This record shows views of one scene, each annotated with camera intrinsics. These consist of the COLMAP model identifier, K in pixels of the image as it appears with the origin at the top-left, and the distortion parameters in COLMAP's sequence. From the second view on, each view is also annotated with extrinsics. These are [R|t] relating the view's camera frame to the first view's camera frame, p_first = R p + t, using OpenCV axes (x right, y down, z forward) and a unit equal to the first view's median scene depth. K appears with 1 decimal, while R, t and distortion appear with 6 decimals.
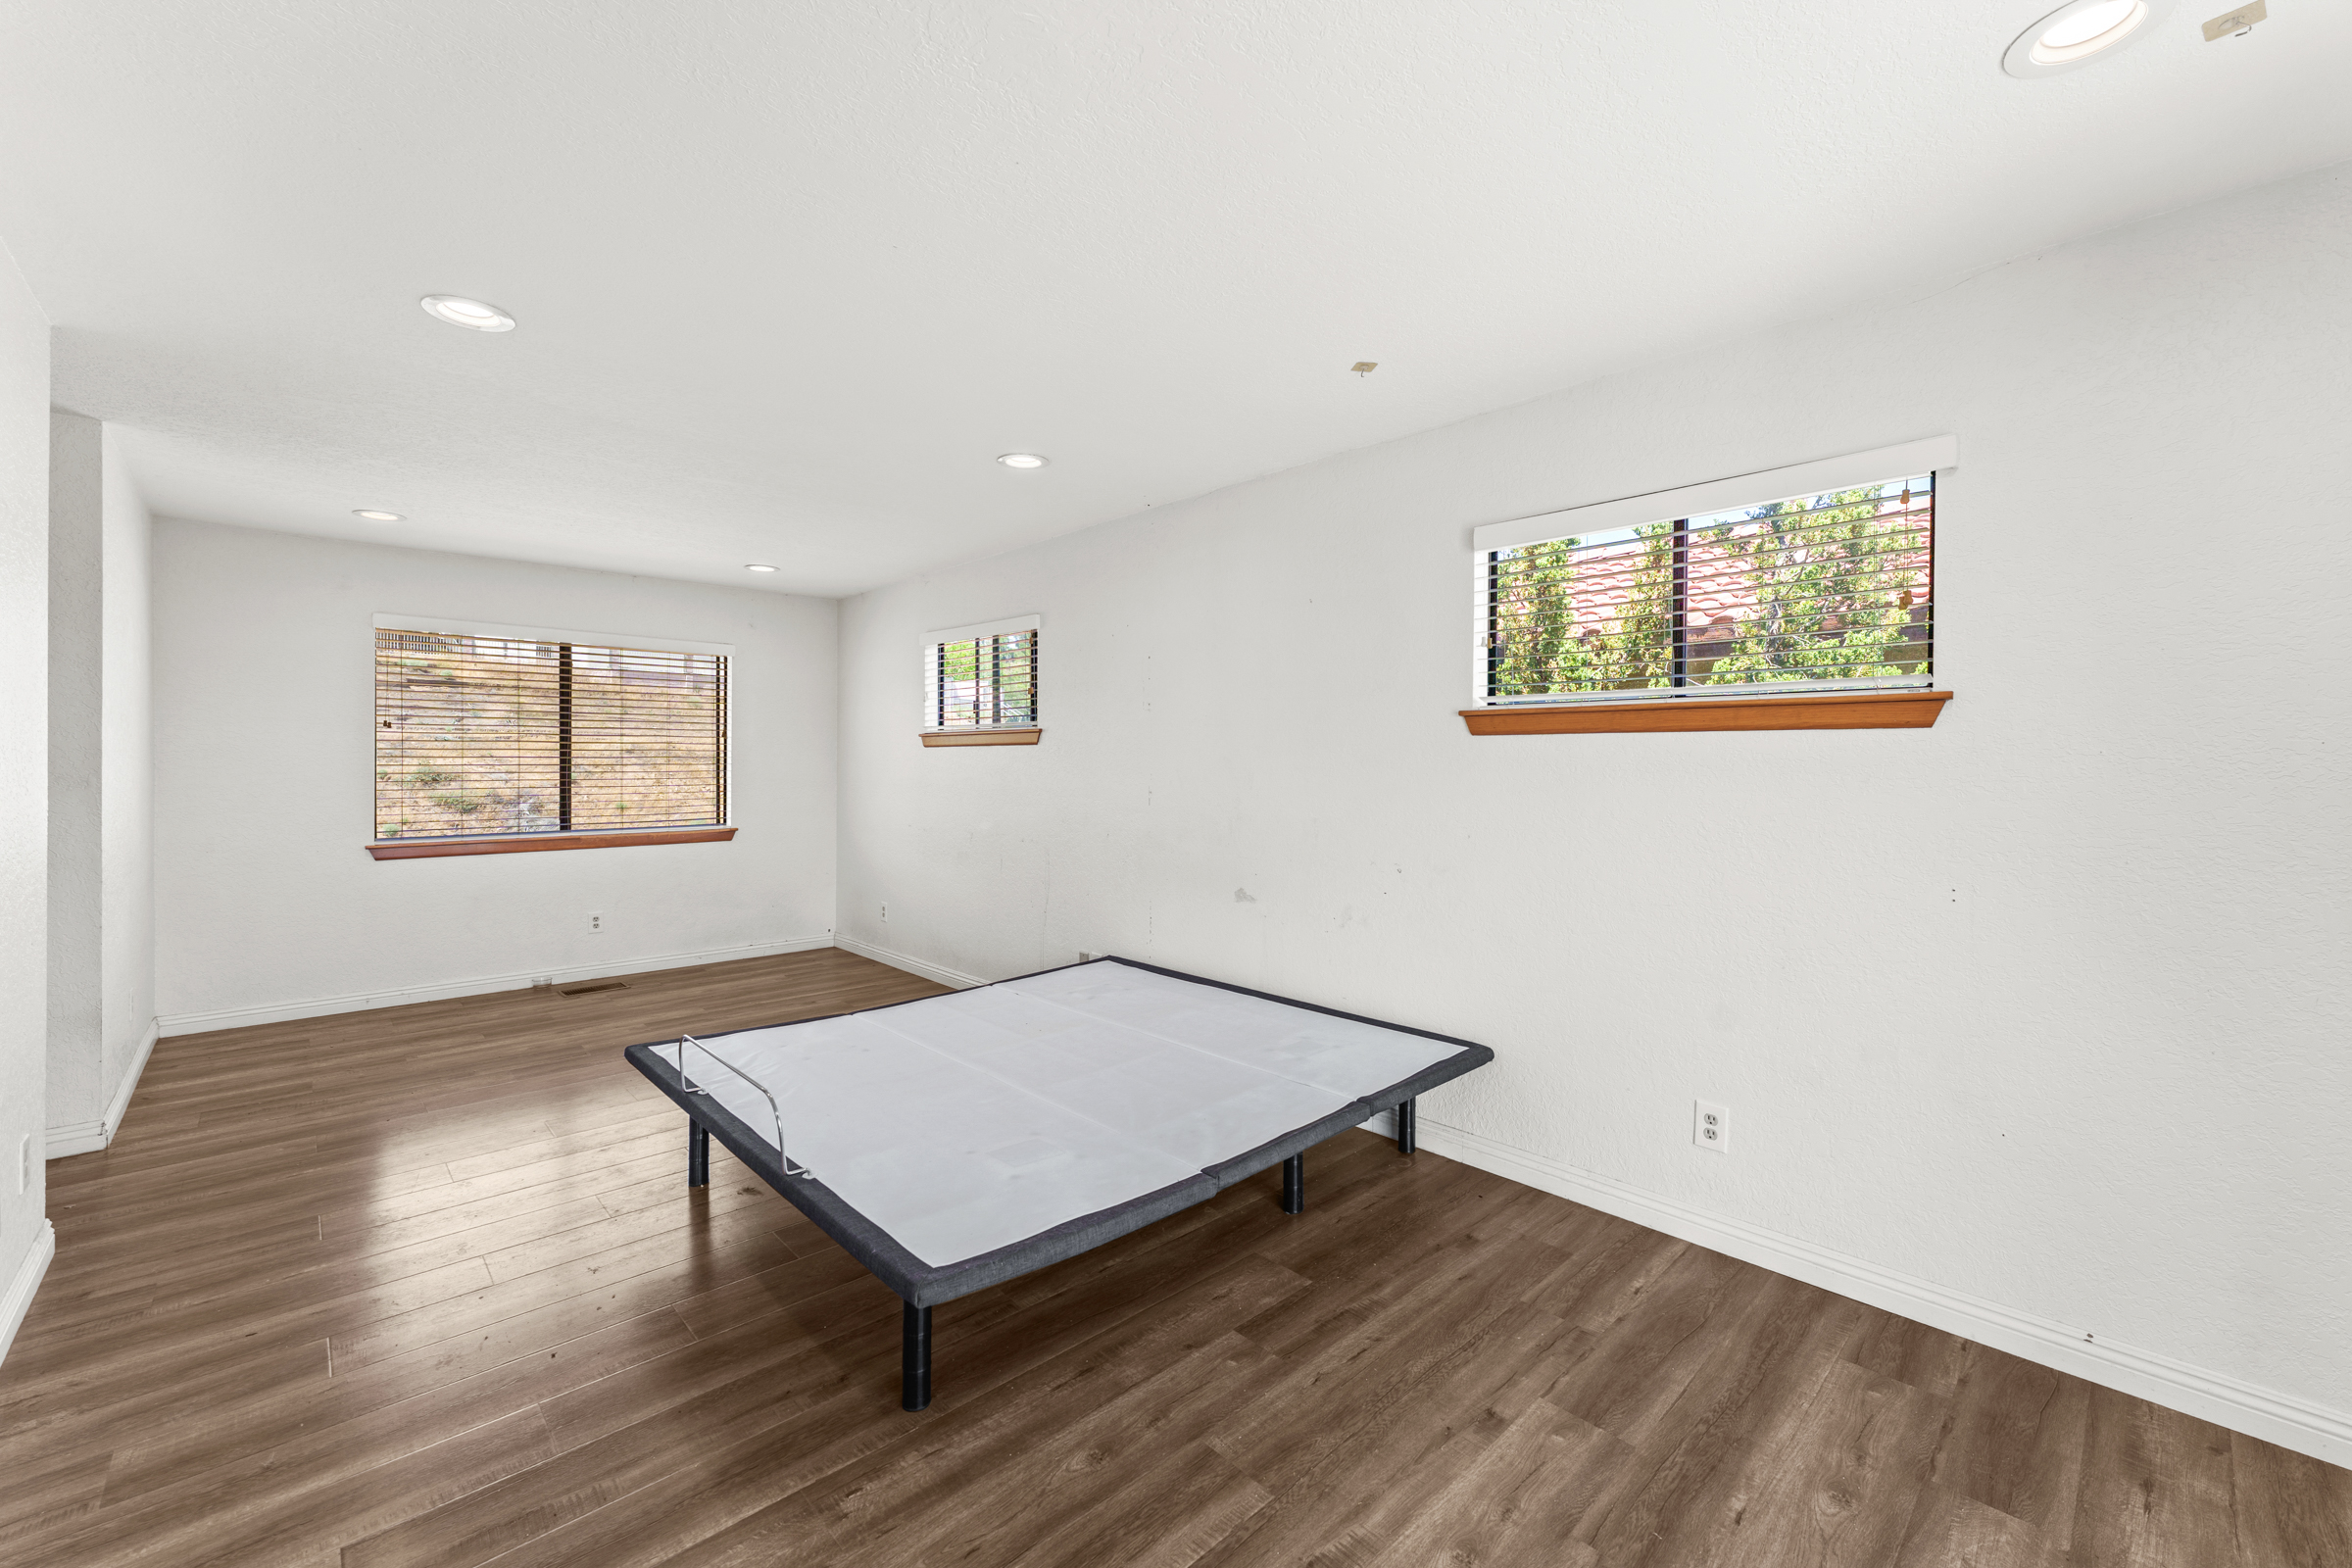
lens RADIAL K [[946.6, 0, 1187.2], [0, 946.6, 795.7], [0, 0, 1]] dist [0.000210, -0.000349]
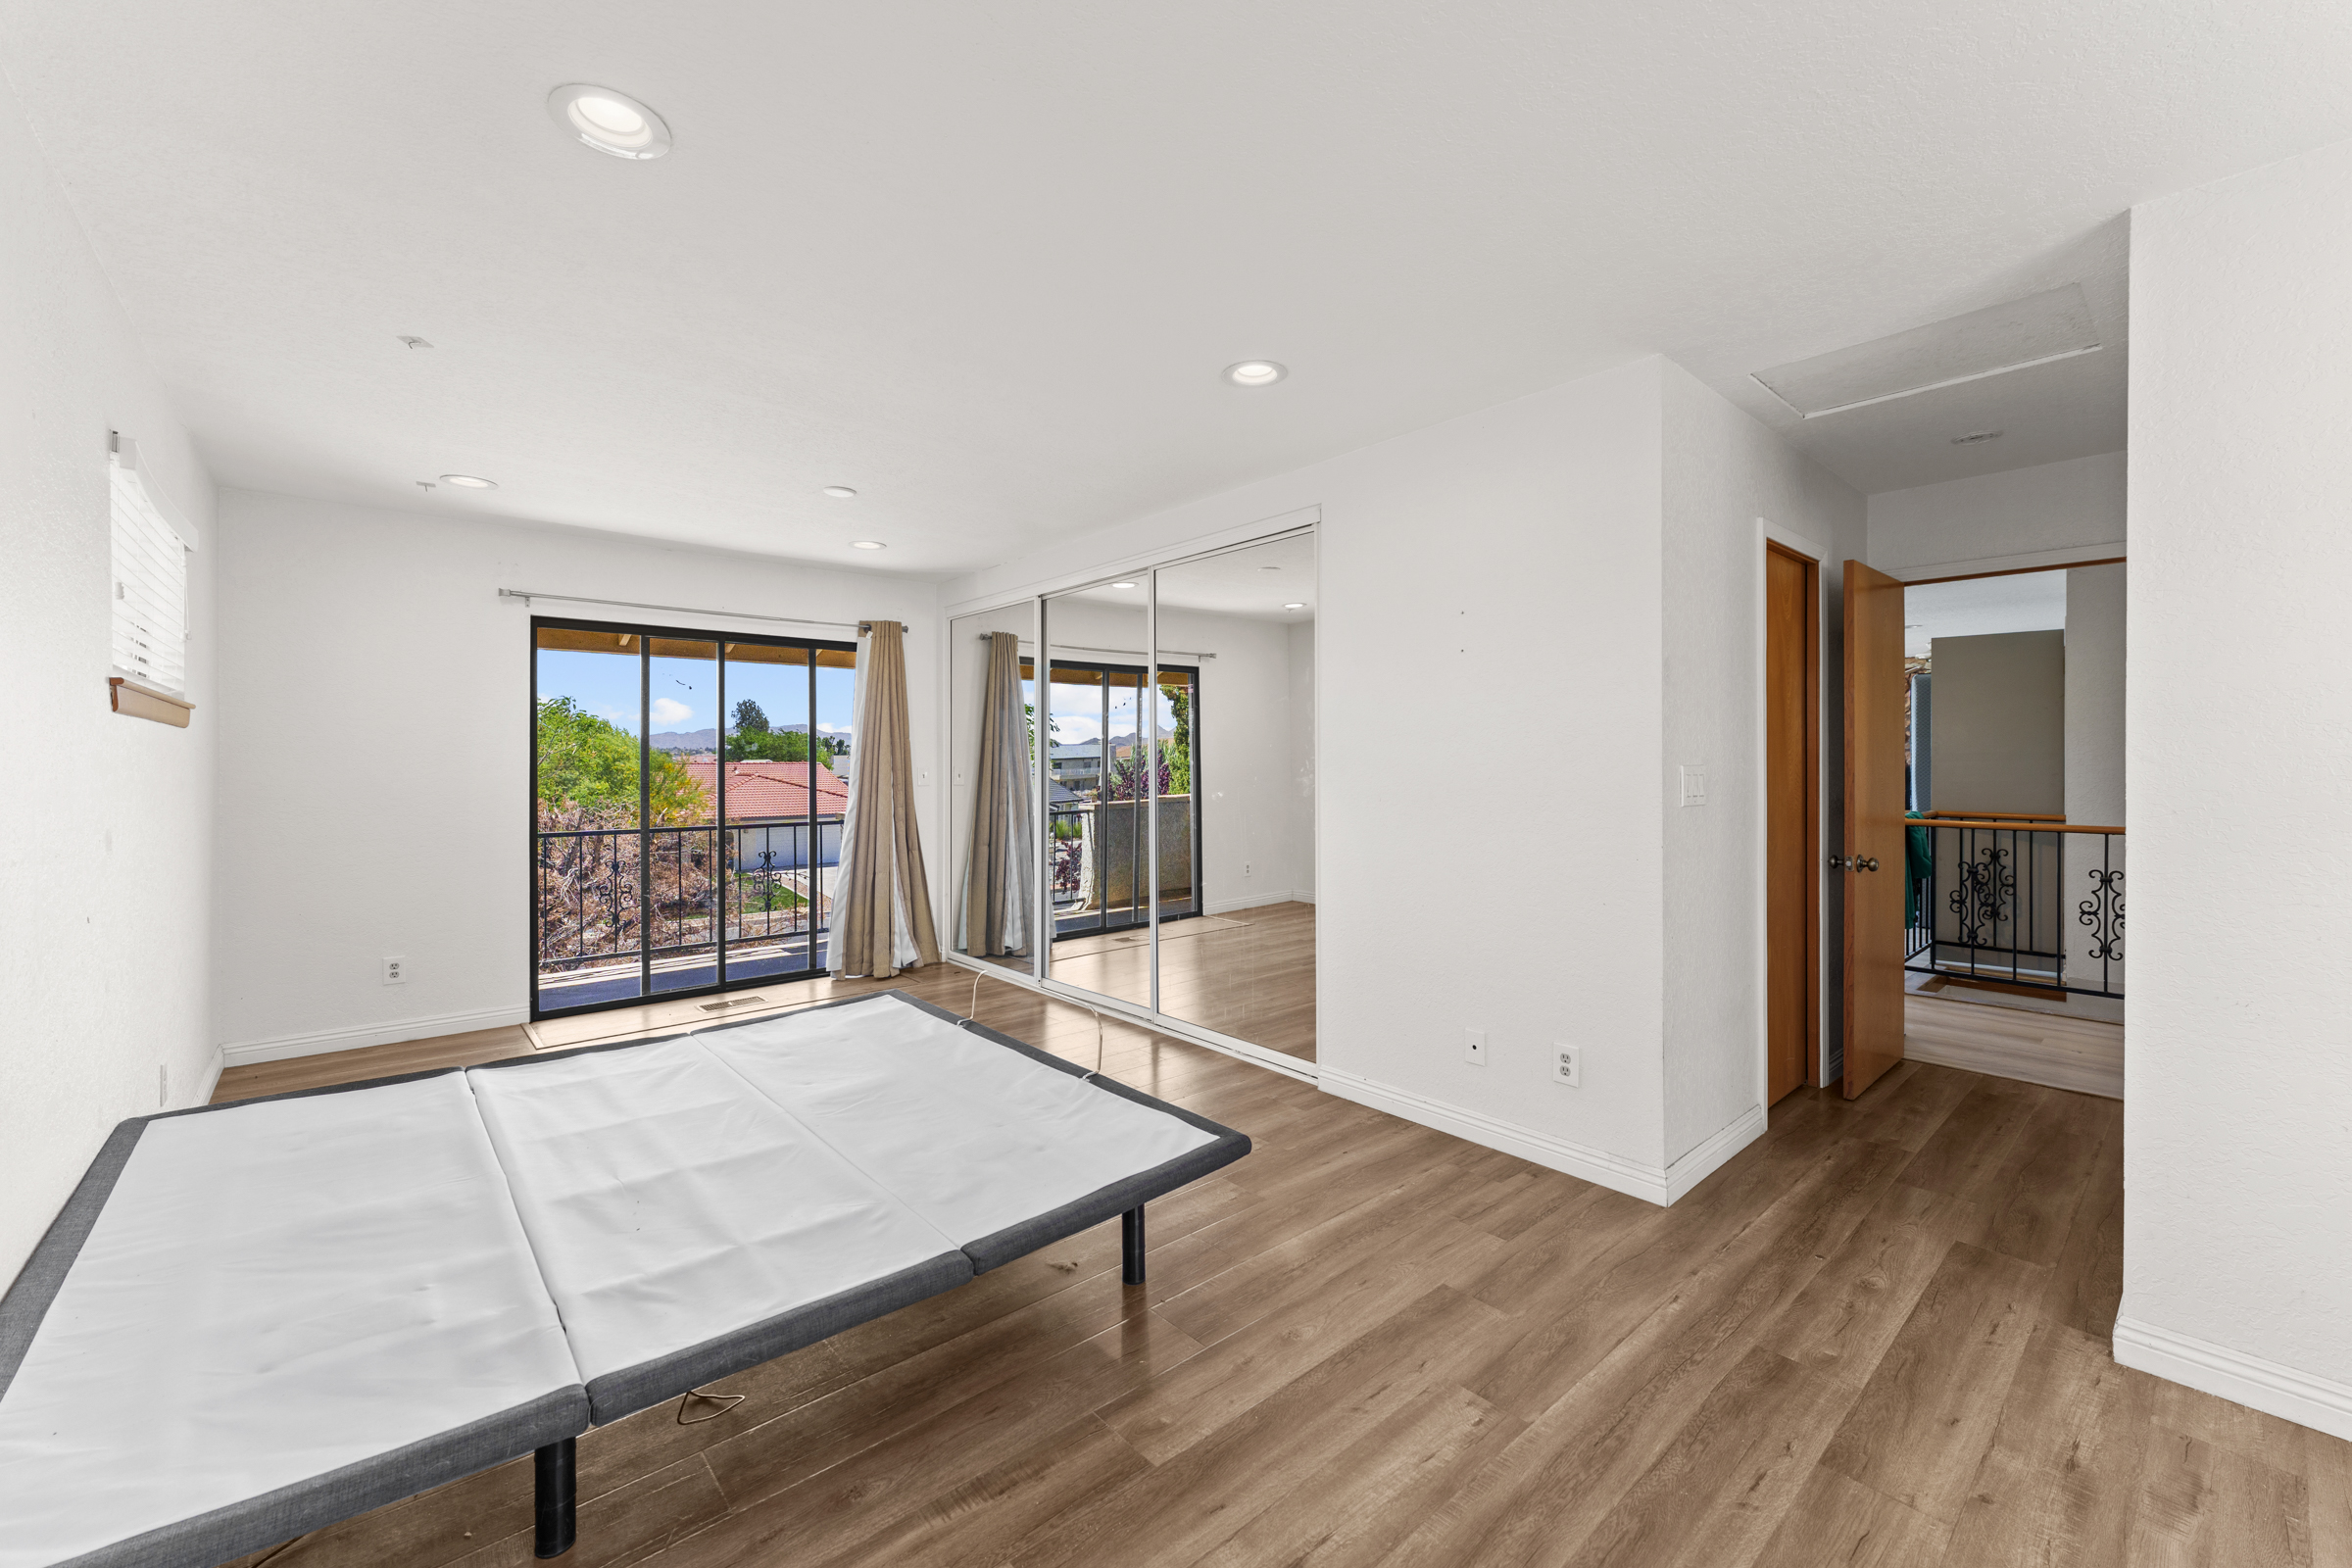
lens RADIAL K [[946.6, 0, 1164.1], [0, 946.6, 759.7], [0, 0, 1]] dist [0.000210, -0.000349]
pose [[-0.998879, -0.000793, 0.047325, -0.302825], [0.000653, 0.999533, 0.030538, -0.026839], [-0.047327, 0.030534, -0.998413, 0.931640]]
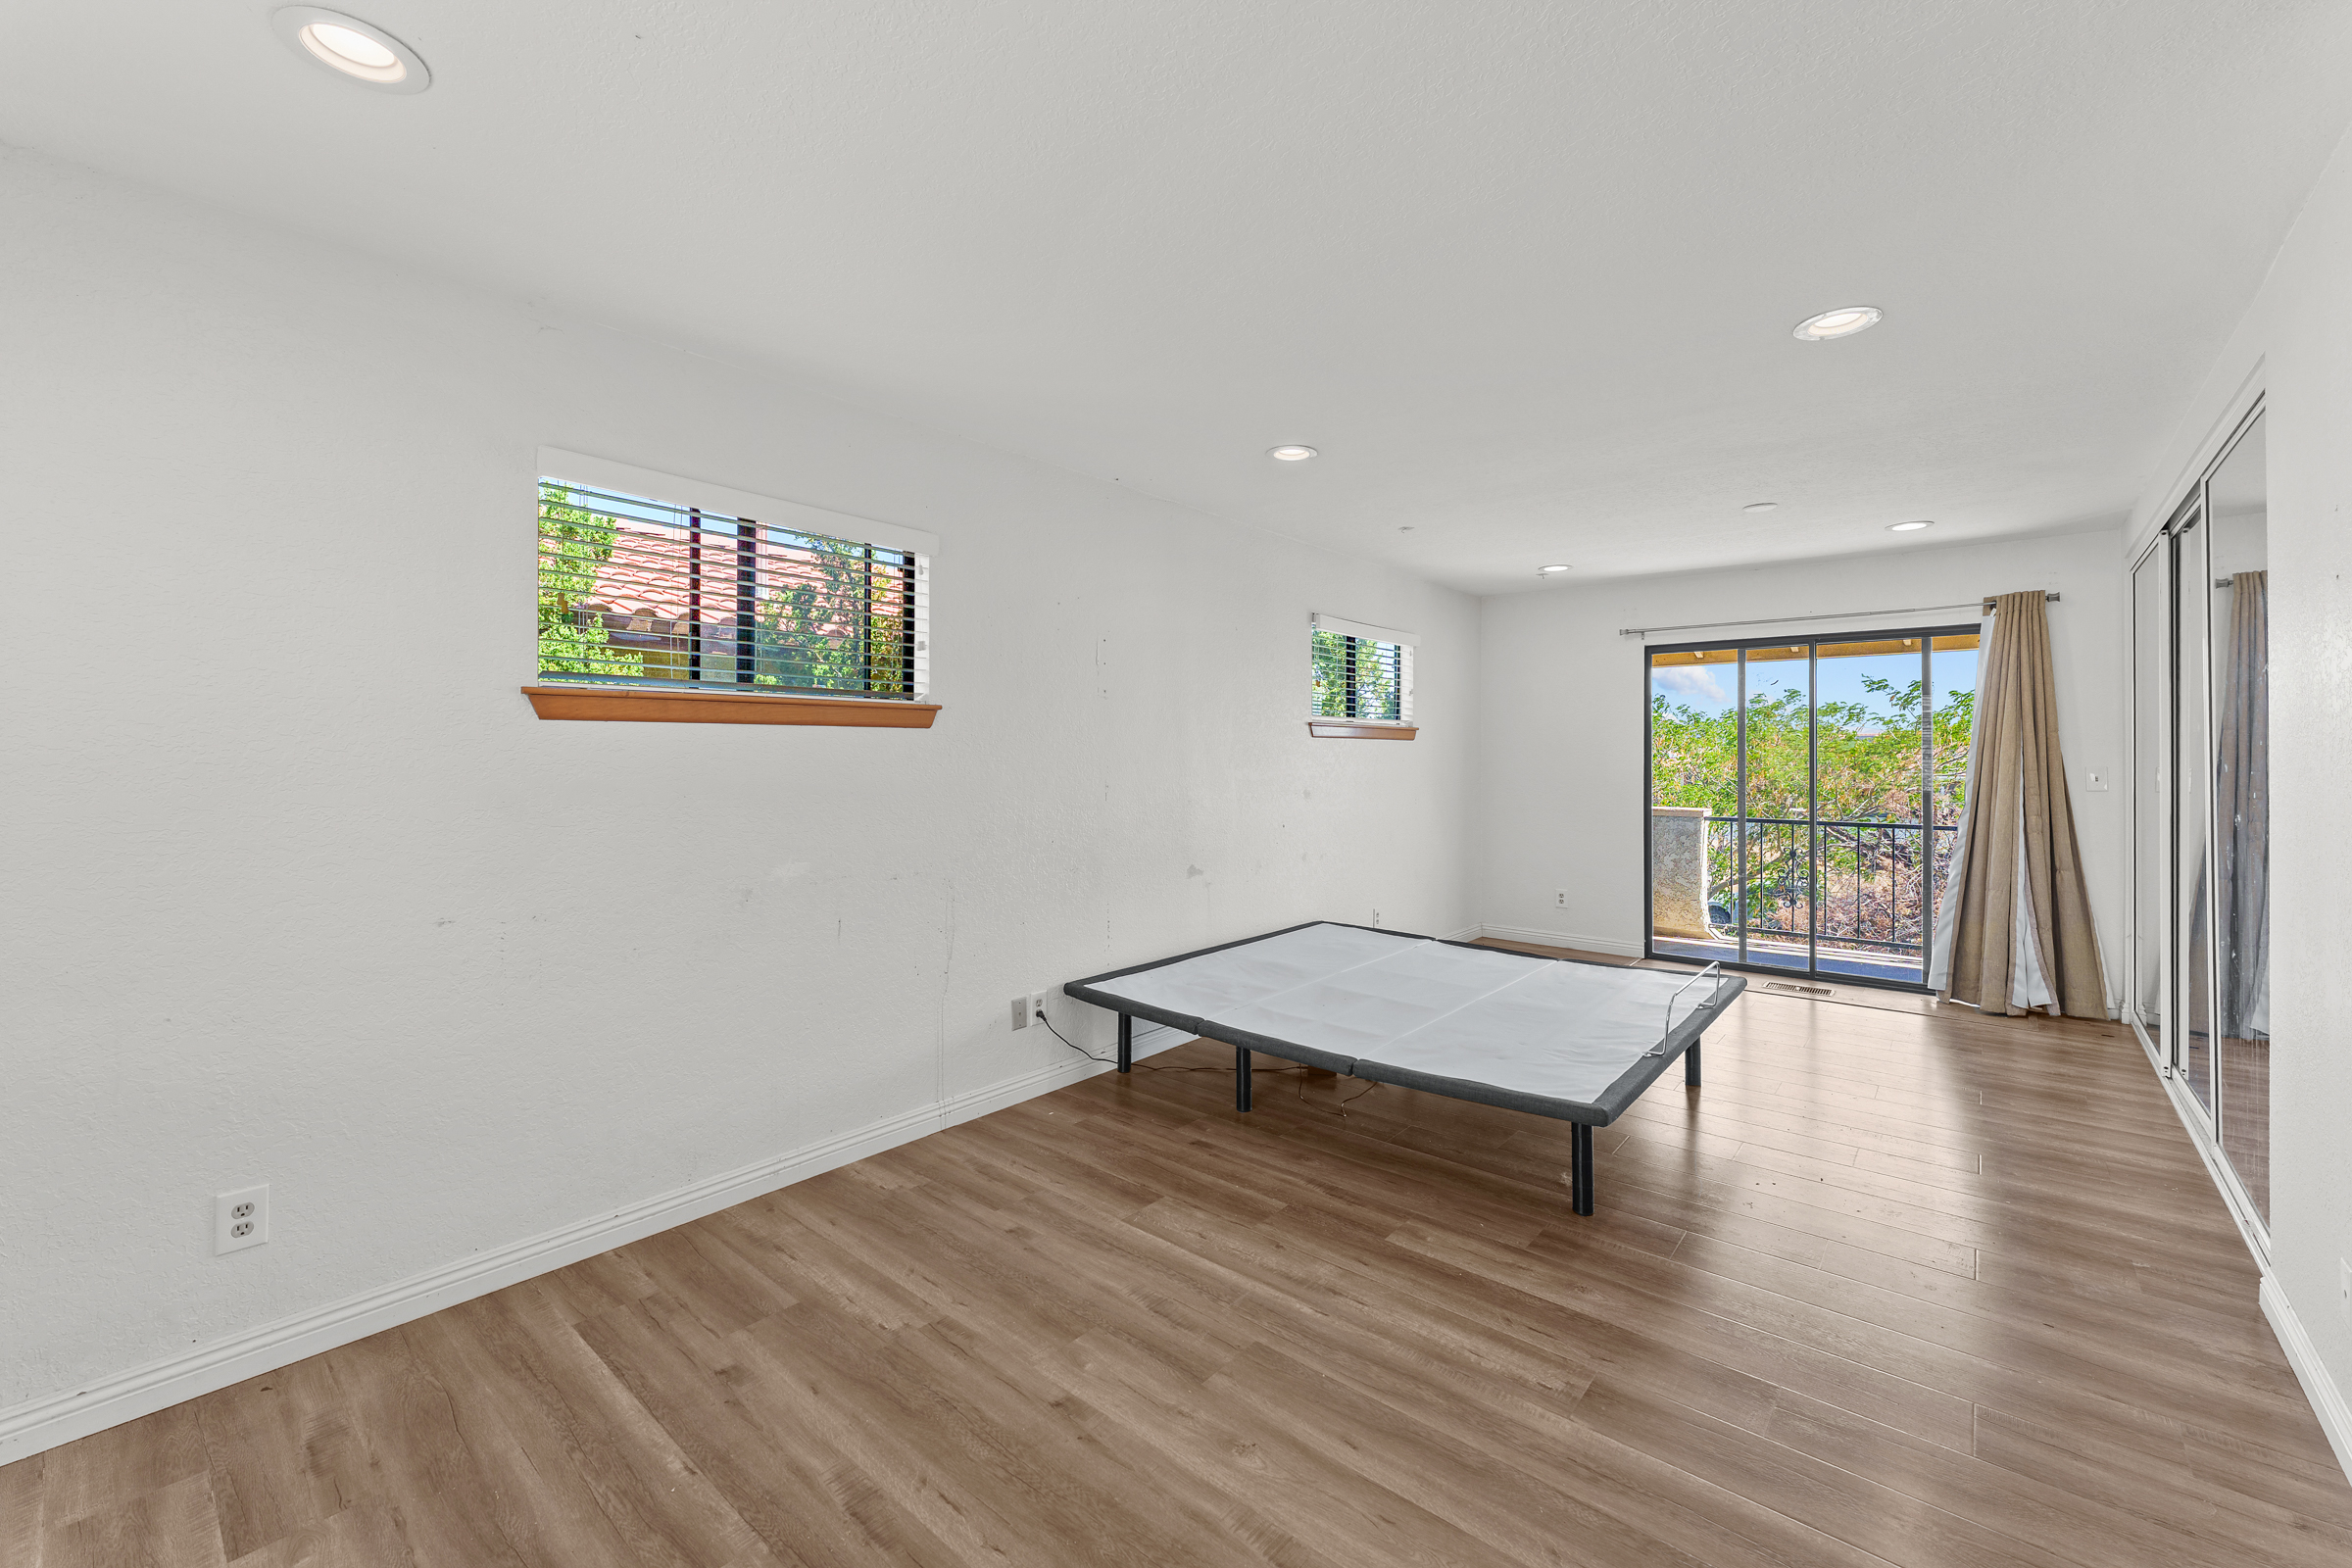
lens RADIAL K [[946.6, 0, 1171.6], [0, 946.6, 743.1], [0, 0, 1]] dist [0.000210, -0.000349]
pose [[-0.100827, 0.007503, 0.994876, -0.731783], [0.031614, 0.999491, -0.004334, -0.029633], [-0.994402, 0.031015, -0.101013, 0.773828]]
